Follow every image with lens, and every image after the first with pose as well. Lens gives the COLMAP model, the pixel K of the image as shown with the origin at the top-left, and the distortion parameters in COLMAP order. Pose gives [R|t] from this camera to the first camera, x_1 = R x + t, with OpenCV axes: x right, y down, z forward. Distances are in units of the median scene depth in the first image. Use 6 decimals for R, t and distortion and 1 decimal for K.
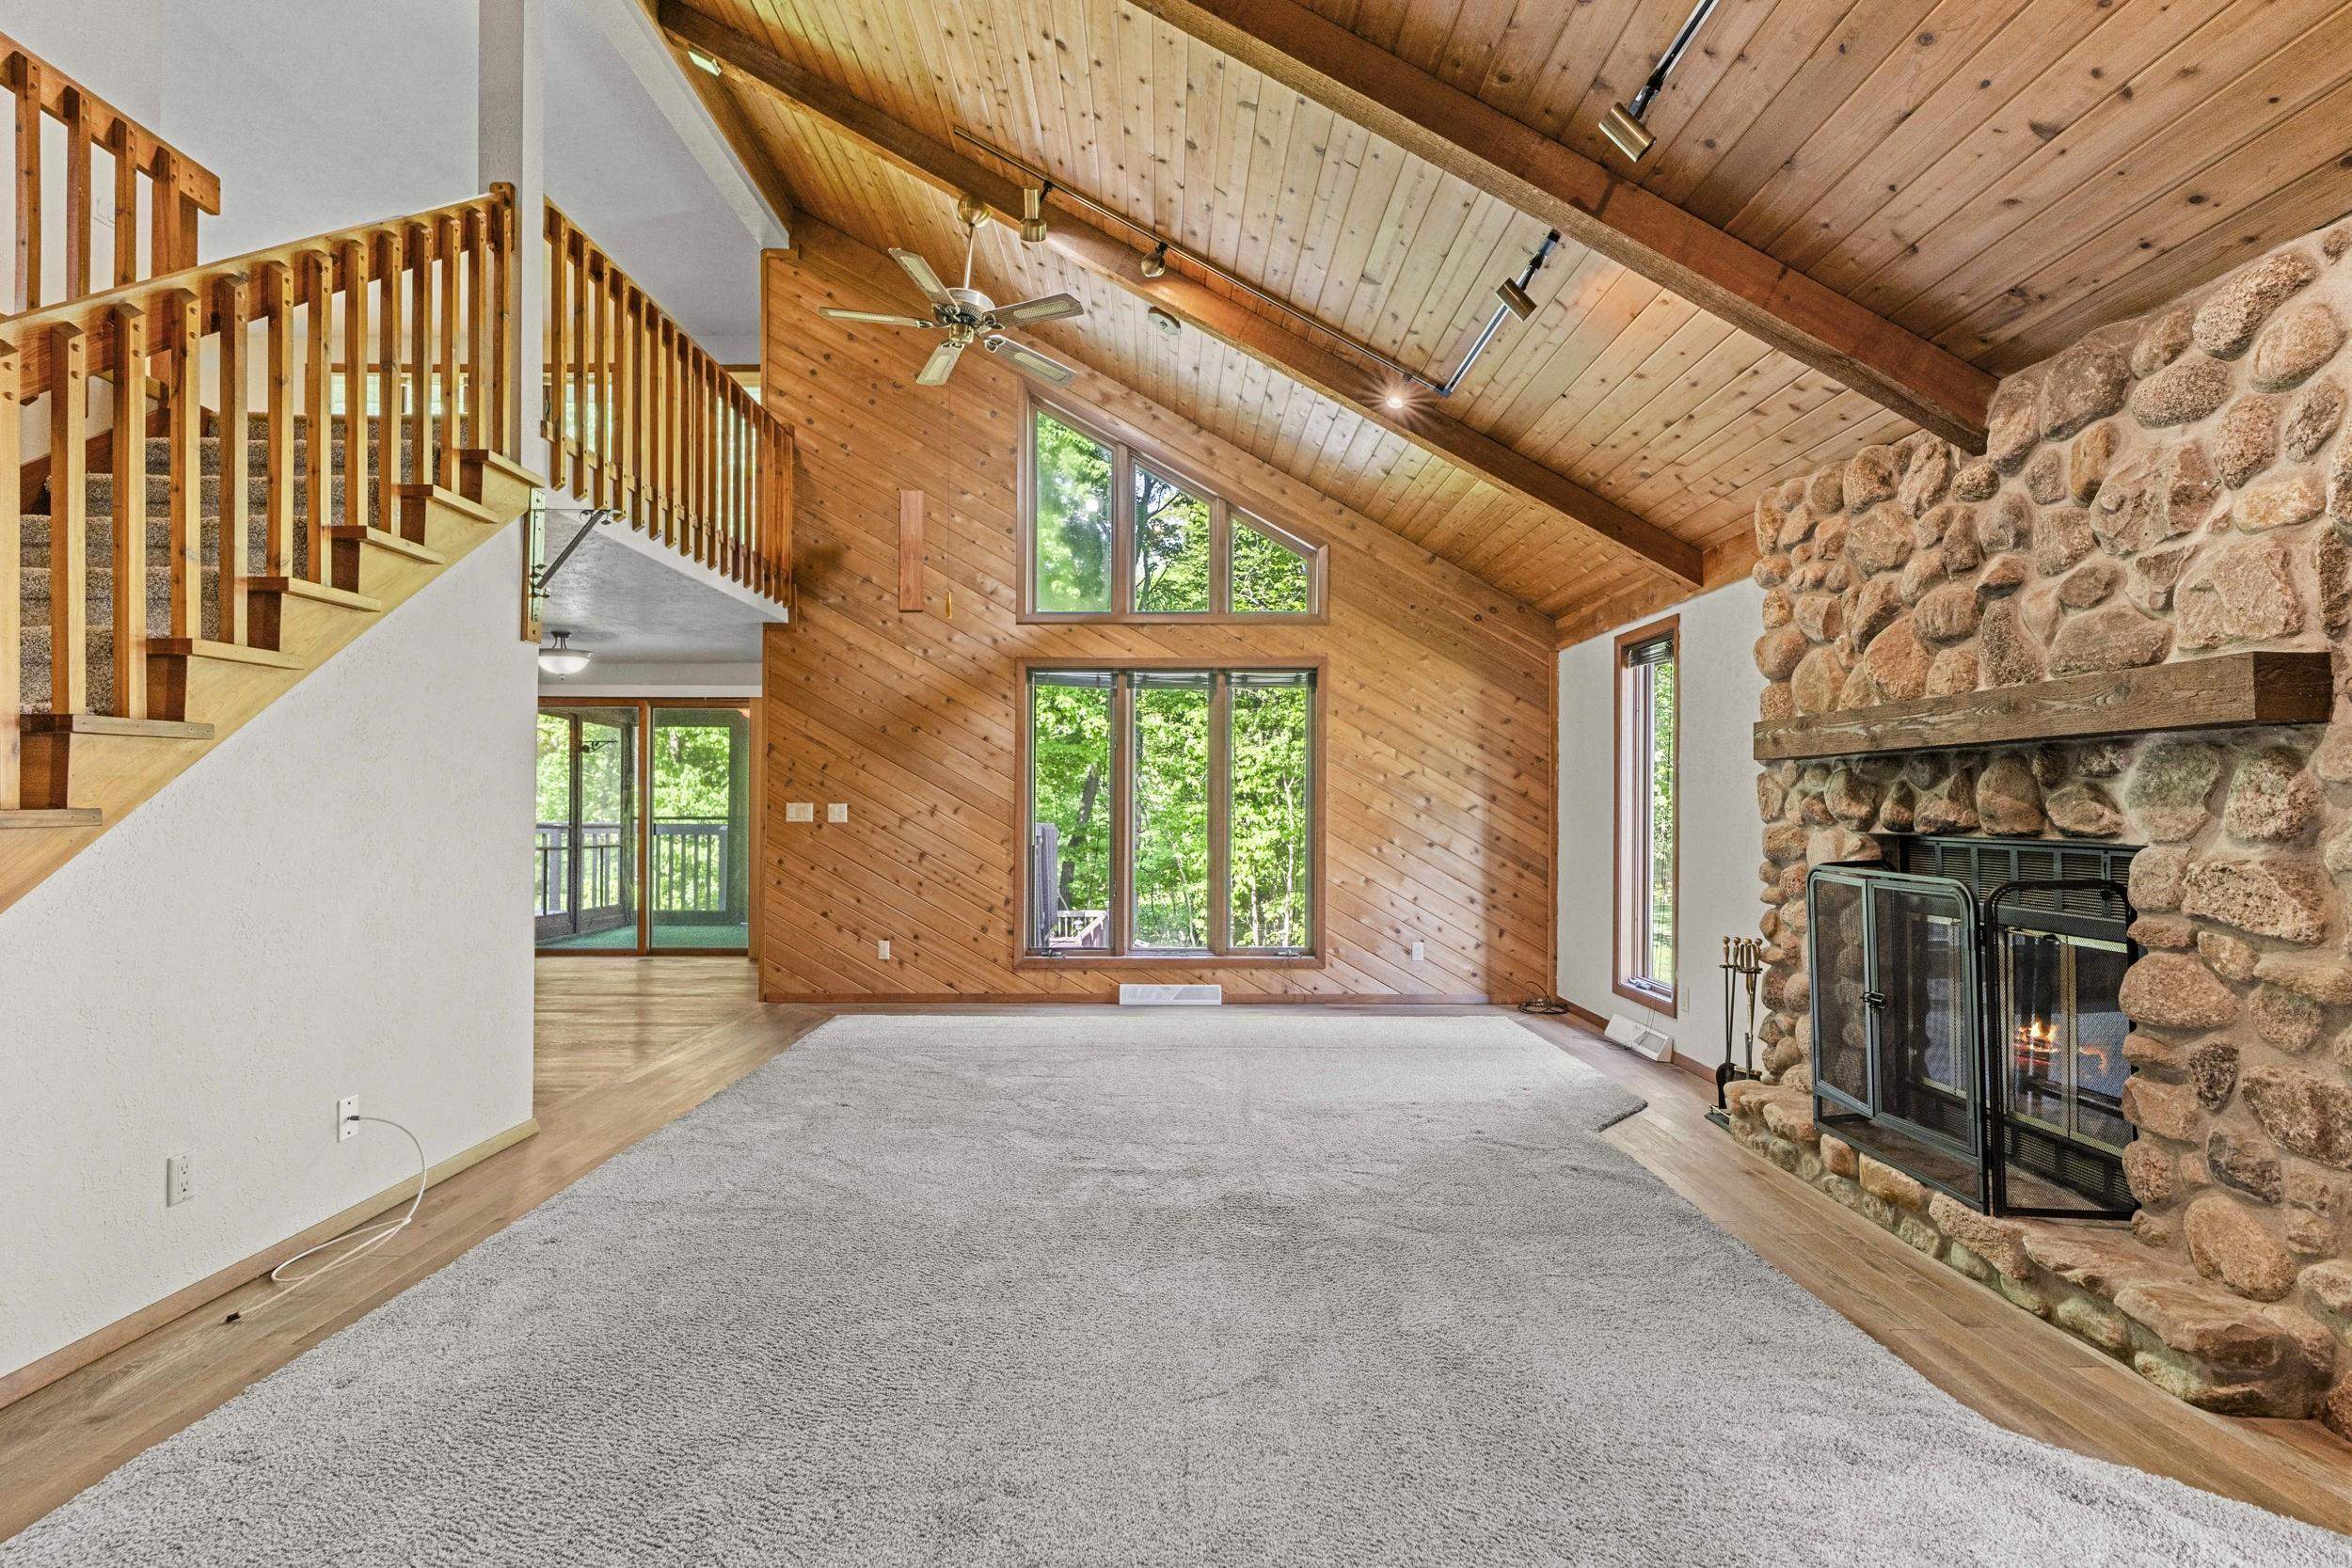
lens RADIAL K [[1064.3, 0, 1156.0], [0, 1064.3, 802.7], [0, 0, 1]] dist [-0.007951, 0.002749]
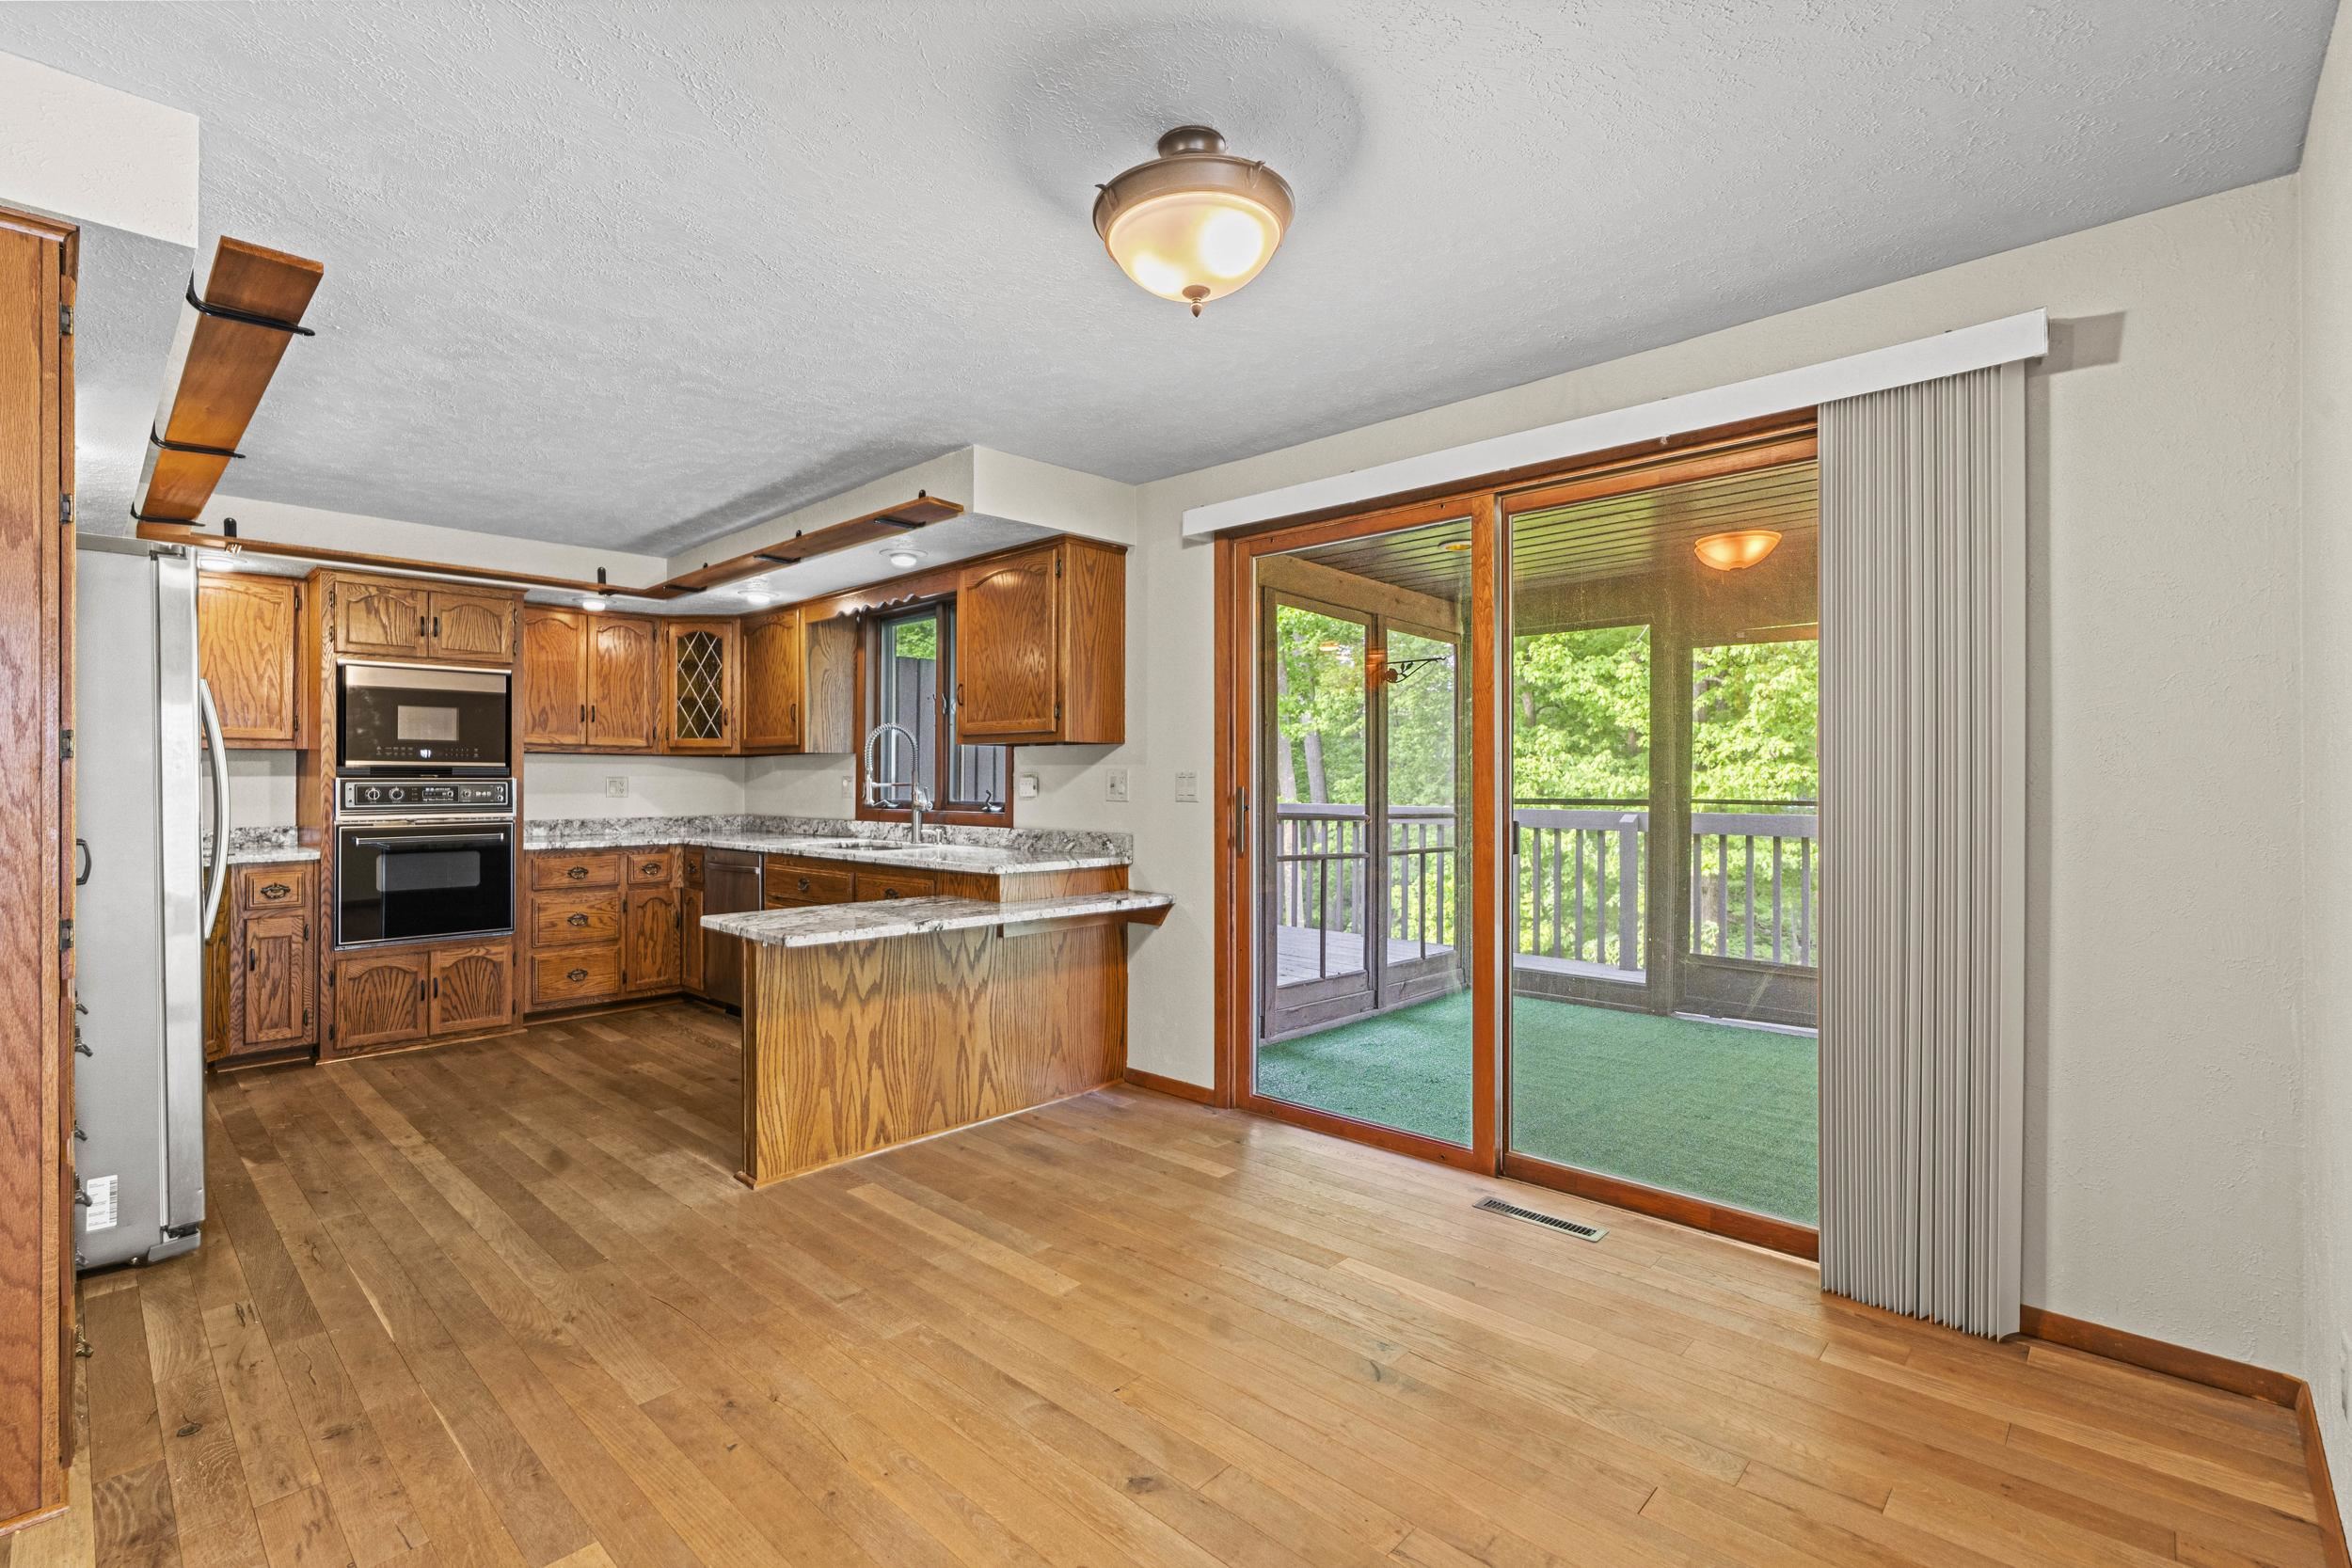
lens RADIAL K [[1064.3, 0, 1158.8], [0, 1064.3, 781.6], [0, 0, 1]] dist [-0.007951, 0.002749]
pose [[0.726709, -0.000460, -0.686945, -0.654508], [0.001207, 0.999999, 0.000608, 0.010165], [0.686944, -0.001271, 0.726709, 1.371672]]
